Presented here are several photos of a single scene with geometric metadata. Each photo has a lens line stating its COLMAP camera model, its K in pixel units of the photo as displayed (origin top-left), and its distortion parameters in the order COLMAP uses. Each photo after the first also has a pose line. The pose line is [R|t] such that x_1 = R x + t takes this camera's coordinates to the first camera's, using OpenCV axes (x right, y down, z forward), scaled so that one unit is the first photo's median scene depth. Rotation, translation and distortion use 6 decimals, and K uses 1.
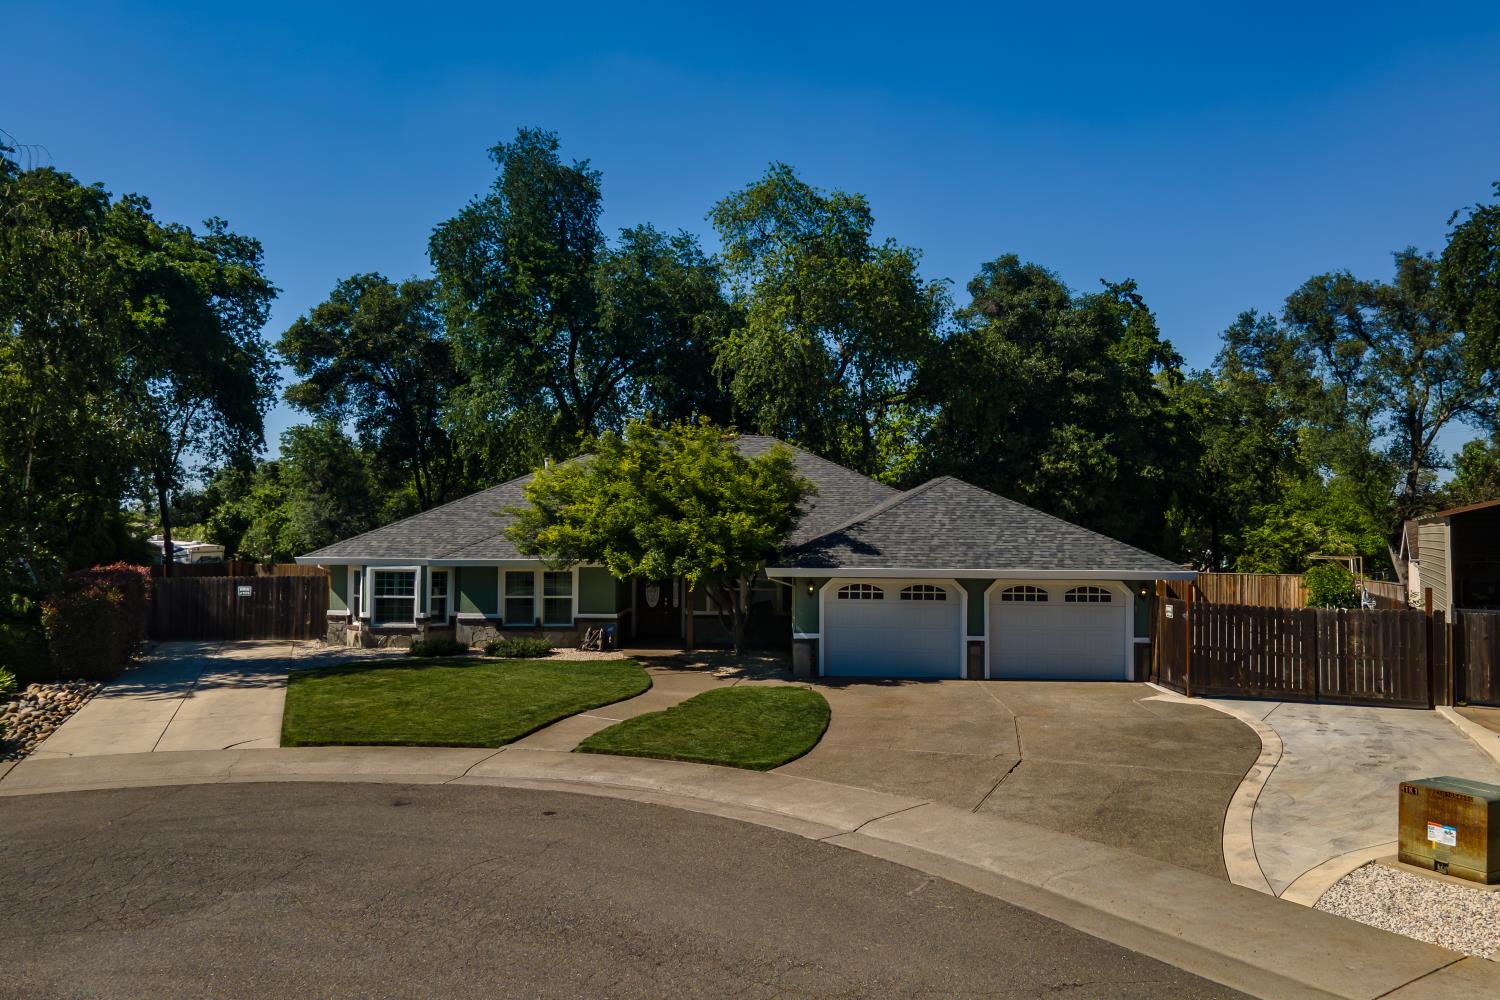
lens RADIAL K [[1172.2, 0, 767.0], [0, 1172.2, 495.5], [0, 0, 1]] dist [0.052318, 0.001569]
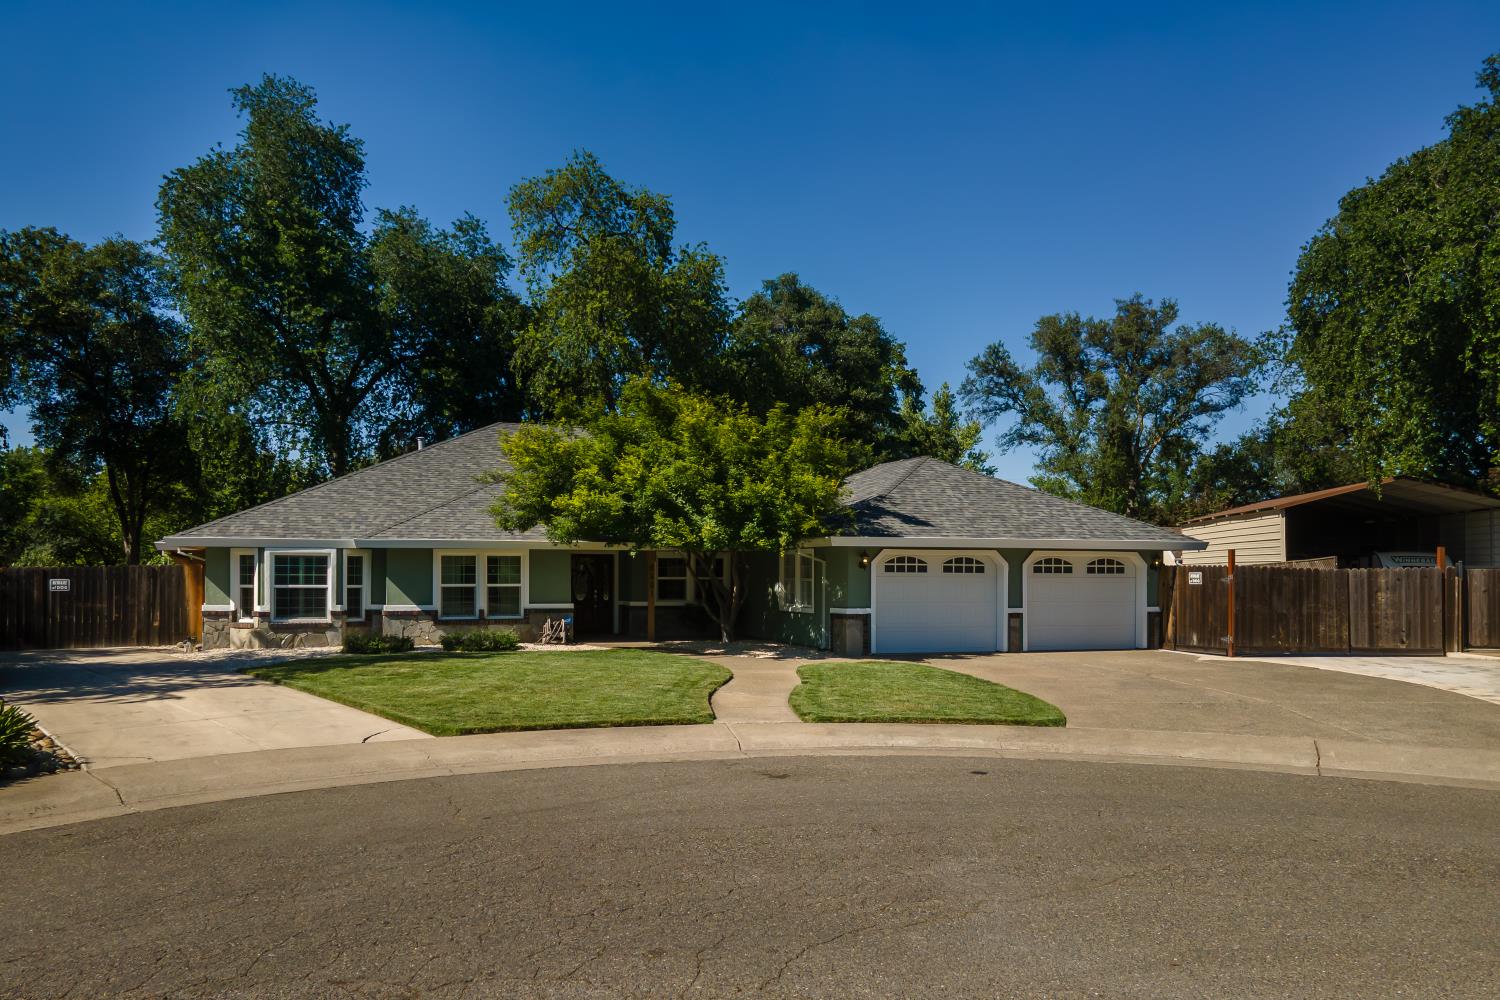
lens RADIAL K [[1116.2, 0, 750.9], [0, 1116.2, 556.7], [0, 0, 1]] dist [0.048958, 0.009712]
pose [[0.938745, 0.000486, 0.344612, -0.292469], [-0.005384, 0.999898, 0.013254, 0.053423], [-0.344570, -0.014297, 0.938652, 0.158832]]
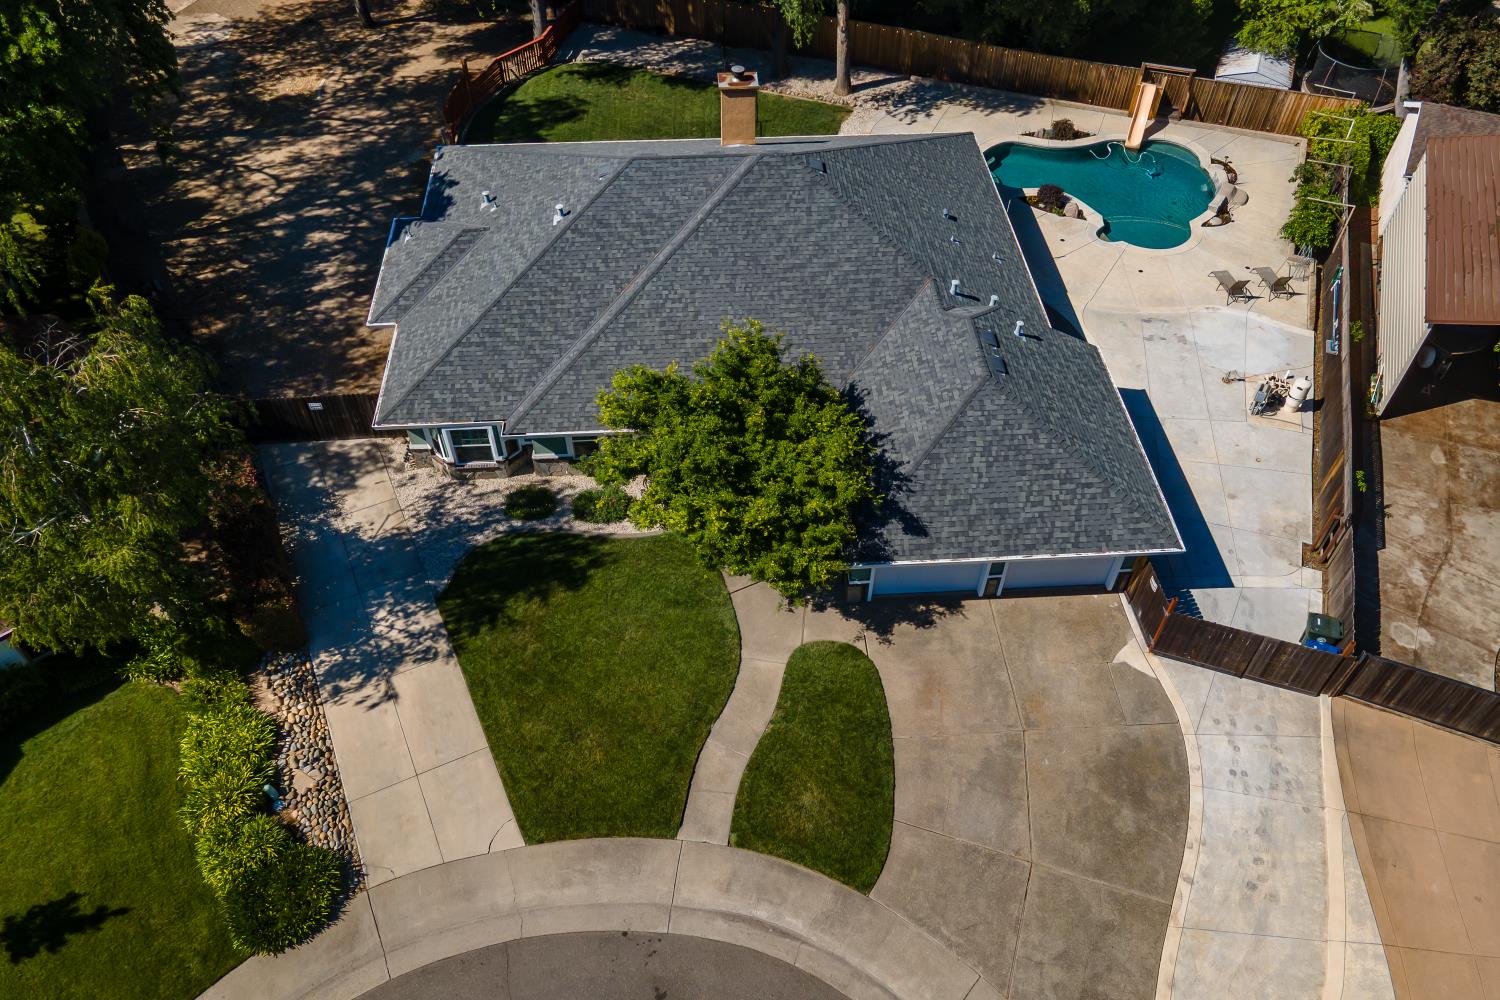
lens RADIAL K [[1116.2, 0, 750.9], [0, 1116.2, 556.7], [0, 0, 1]] dist [0.048958, 0.009712]
pose [[0.997104, -0.059139, 0.047814, -0.111691], [-0.000795, 0.620570, 0.784151, -0.675565], [-0.076046, -0.781918, 0.618726, 0.248127]]
